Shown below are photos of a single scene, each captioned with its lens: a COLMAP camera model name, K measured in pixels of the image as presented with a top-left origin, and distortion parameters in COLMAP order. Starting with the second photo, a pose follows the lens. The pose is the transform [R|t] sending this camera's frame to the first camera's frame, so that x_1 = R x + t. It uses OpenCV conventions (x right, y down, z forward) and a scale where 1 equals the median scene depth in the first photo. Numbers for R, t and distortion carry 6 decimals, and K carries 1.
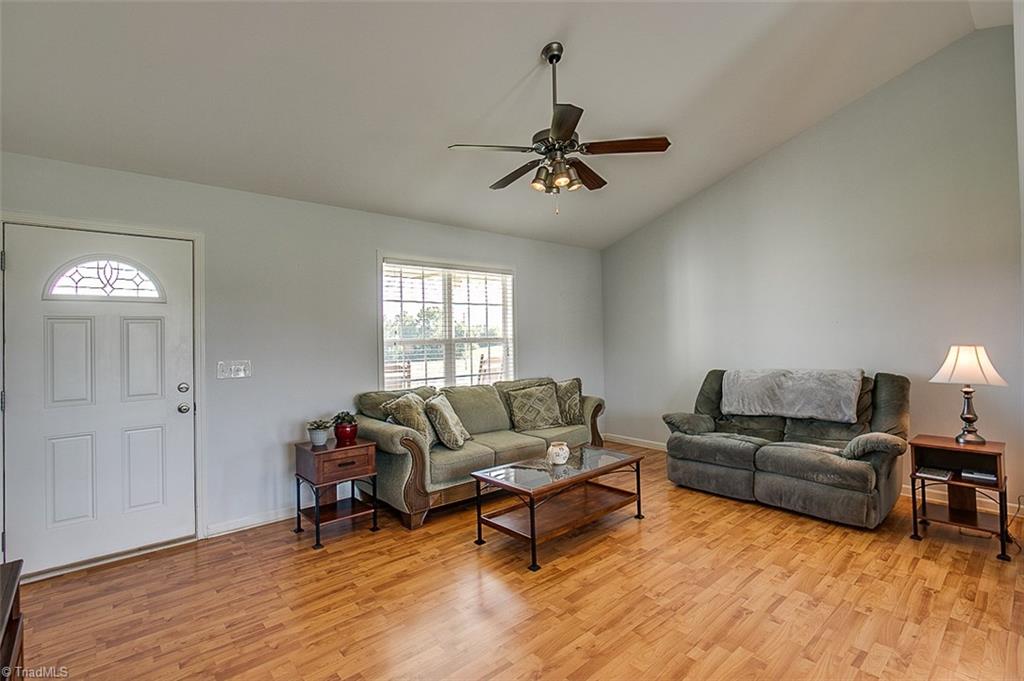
lens RADIAL K [[479.3, 0, 509.5], [0, 479.3, 332.6], [0, 0, 1]] dist [-0.012548, -0.000050]
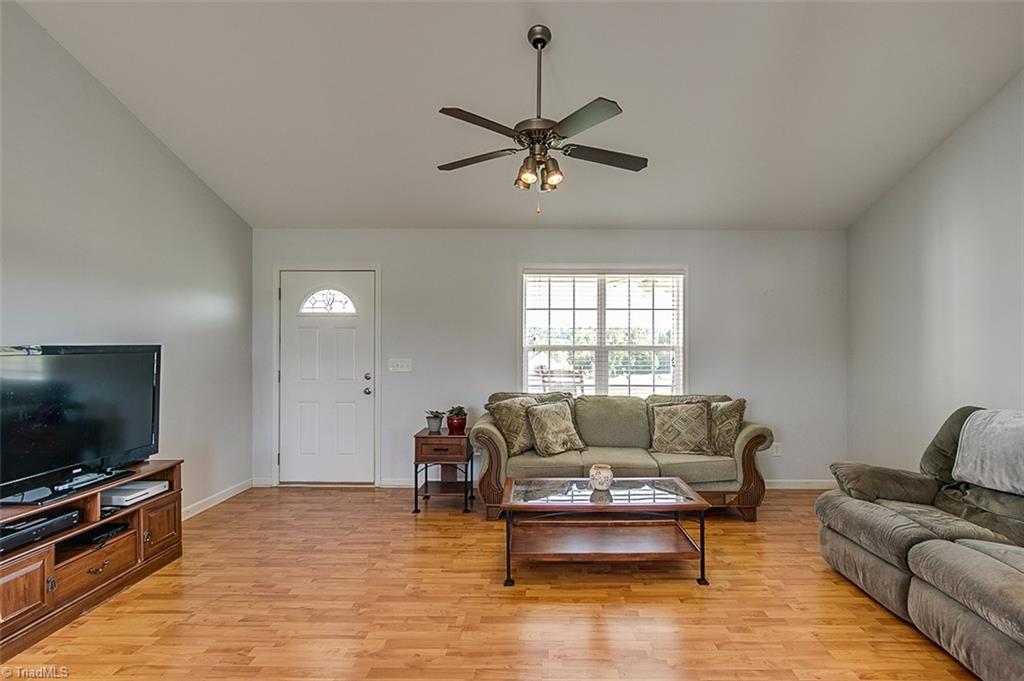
lens RADIAL K [[489.3, 0, 543.7], [0, 489.3, 345.9], [0, 0, 1]] dist [-0.011563, 0.000203]
pose [[0.746813, 0.022401, -0.664656, 0.635850], [-0.010085, 0.999699, 0.022361, -0.011620], [0.664957, -0.009996, 0.746814, 0.260228]]
